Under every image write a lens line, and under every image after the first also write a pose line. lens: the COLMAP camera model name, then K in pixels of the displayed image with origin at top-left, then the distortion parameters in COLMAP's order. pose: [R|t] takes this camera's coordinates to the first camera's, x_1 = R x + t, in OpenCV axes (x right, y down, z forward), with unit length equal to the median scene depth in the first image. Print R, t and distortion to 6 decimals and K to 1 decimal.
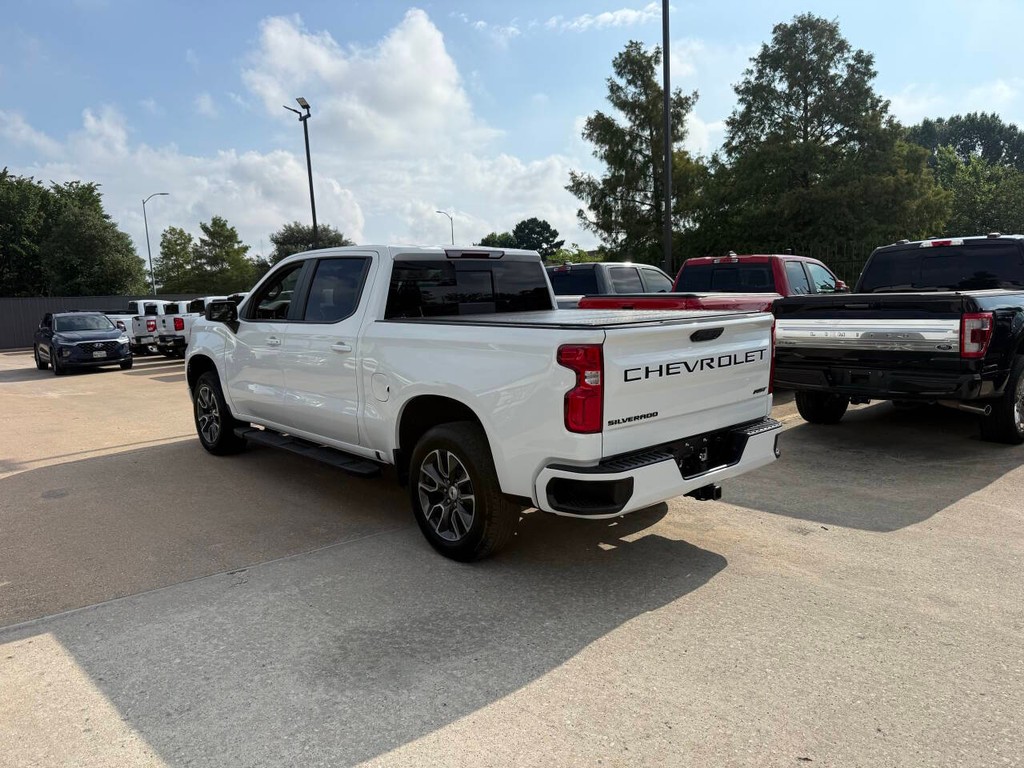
lens RADIAL K [[714.3, 0, 495.7], [0, 714.3, 391.7], [0, 0, 1]] dist [0.061272, -0.083495]
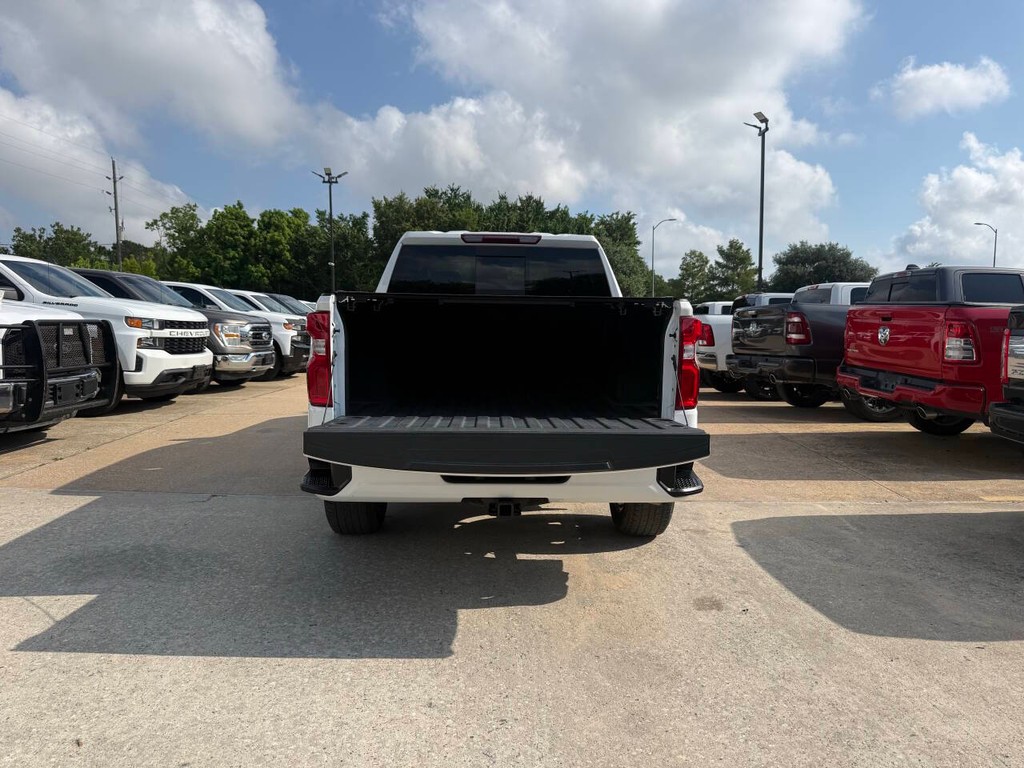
lens RADIAL K [[712.6, 0, 512.0], [0, 712.6, 384.0], [0, 0, 1]] dist [0.068420, -0.093556]
pose [[0.773343, 0.095883, -0.626695, 0.747905], [-0.121619, 0.992575, 0.001784, -0.002599], [0.622213, 0.074838, 0.779263, 0.326575]]
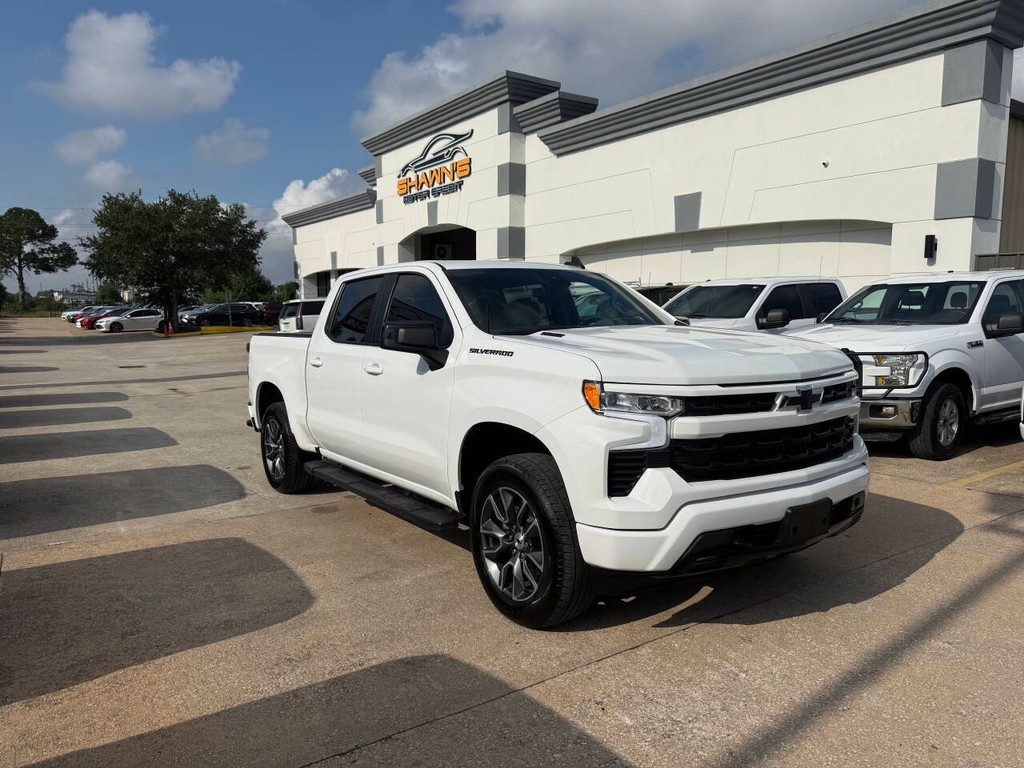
lens RADIAL K [[718.6, 0, 503.4], [0, 718.6, 394.1], [0, 0, 1]] dist [0.052036, -0.066047]
pose [[-0.991941, 0.017089, 0.125542, -0.384189], [0.047962, 0.967770, 0.247227, -0.365069], [-0.117271, 0.251256, -0.960790, 2.620697]]
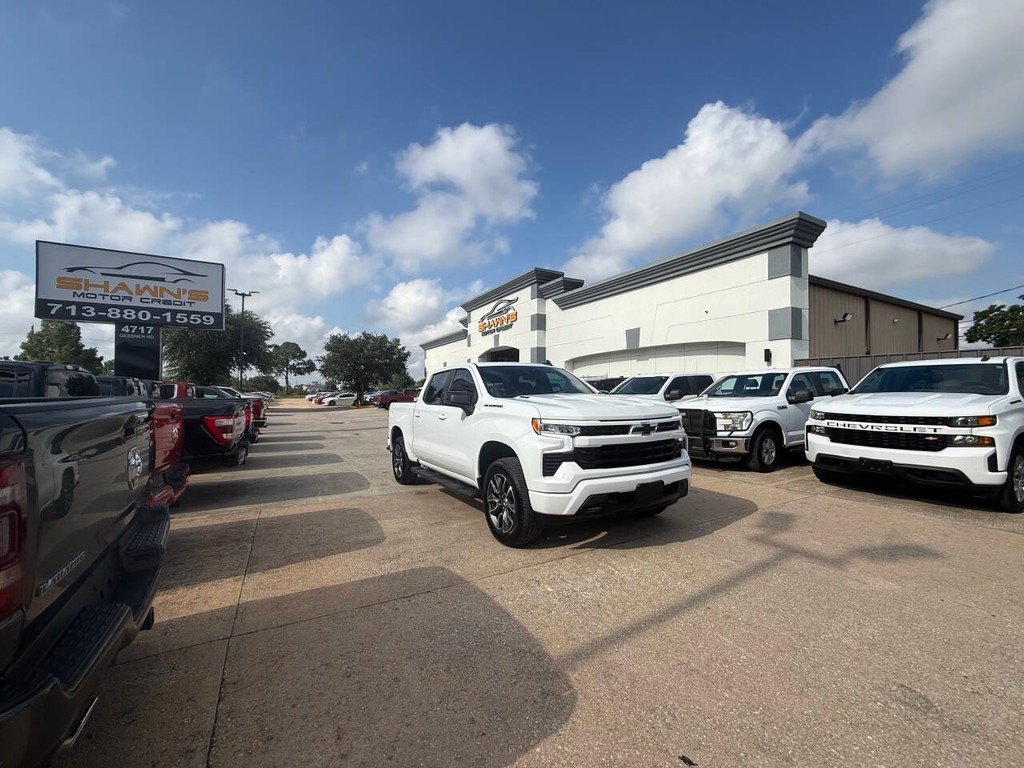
lens RADIAL K [[406.1, 0, 505.4], [0, 406.1, 389.5], [0, 0, 1]] dist [-0.002085, -0.000095]
pose [[-0.977230, 0.037157, 0.208902, -0.487854], [0.062991, 0.990965, 0.118406, -0.356261], [-0.202615, 0.128869, -0.970742, 2.716939]]
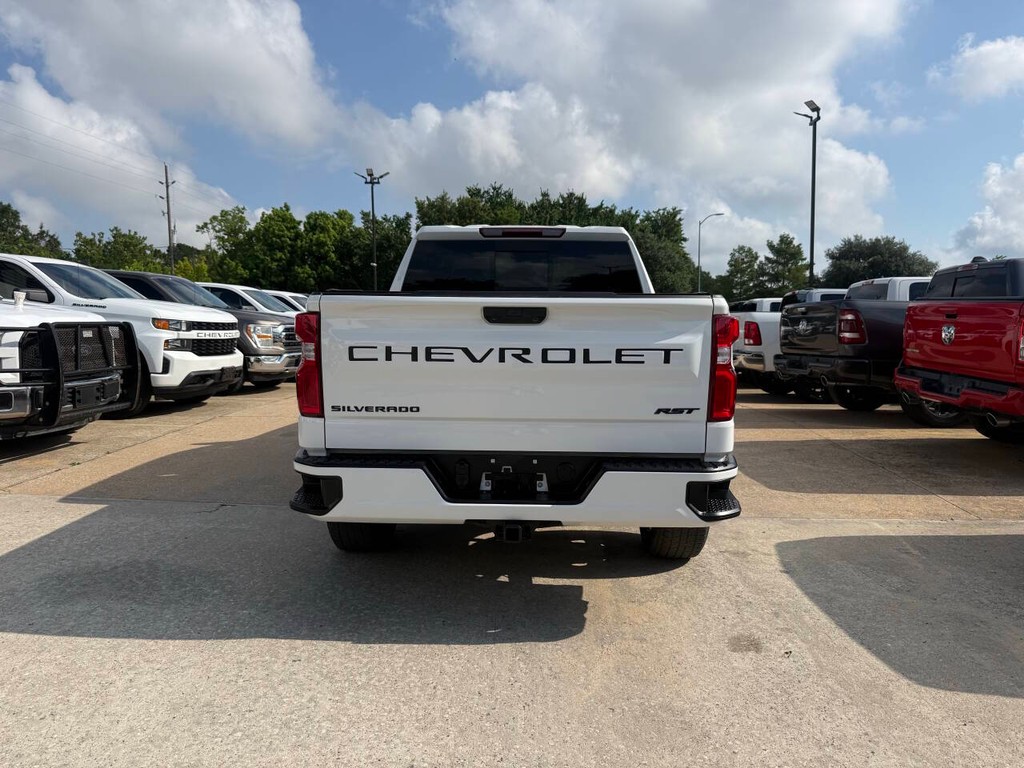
lens RADIAL K [[715.1, 0, 508.6], [0, 715.1, 384.4], [0, 0, 1]] dist [0.034156, -0.037095]
pose [[0.729961, 0.097626, -0.676481, 0.720881], [-0.121356, 0.992533, 0.012286, -0.015595], [0.672629, 0.073127, 0.736358, 0.411497]]
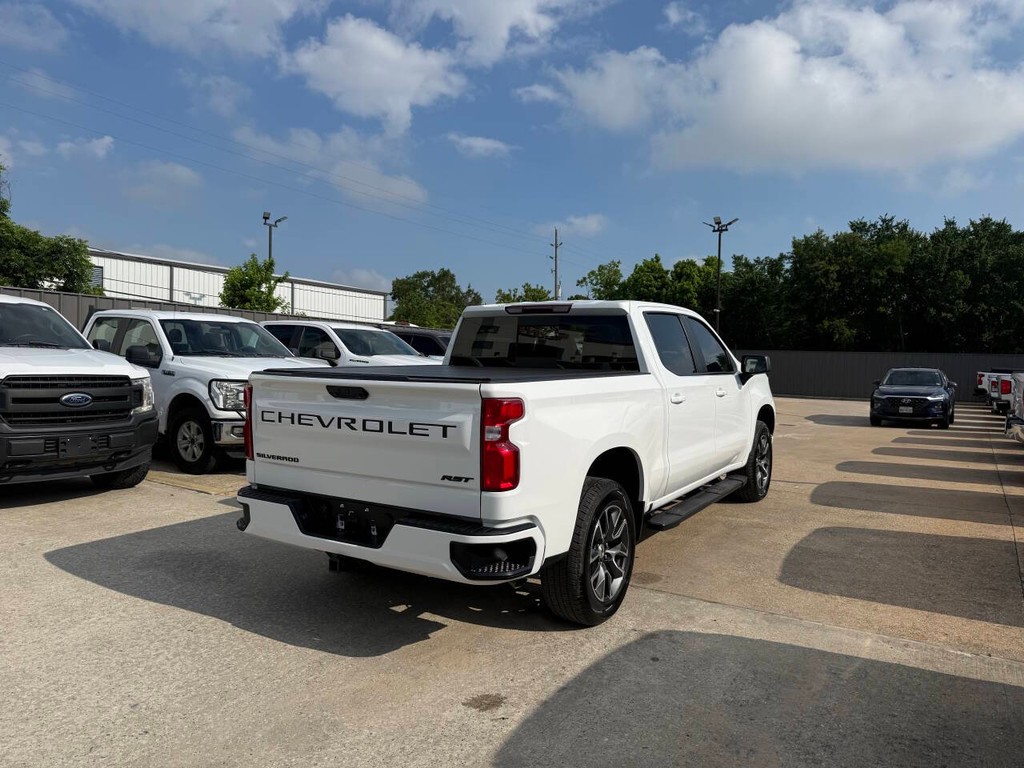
lens RADIAL K [[715.3, 0, 512.3], [0, 715.3, 389.7], [0, 0, 1]] dist [0.058303, -0.083467]
pose [[0.279527, 0.077786, -0.956982, 1.129713], [-0.154197, 0.987412, 0.035220, -0.134654], [0.947675, 0.137719, 0.288003, 0.844257]]
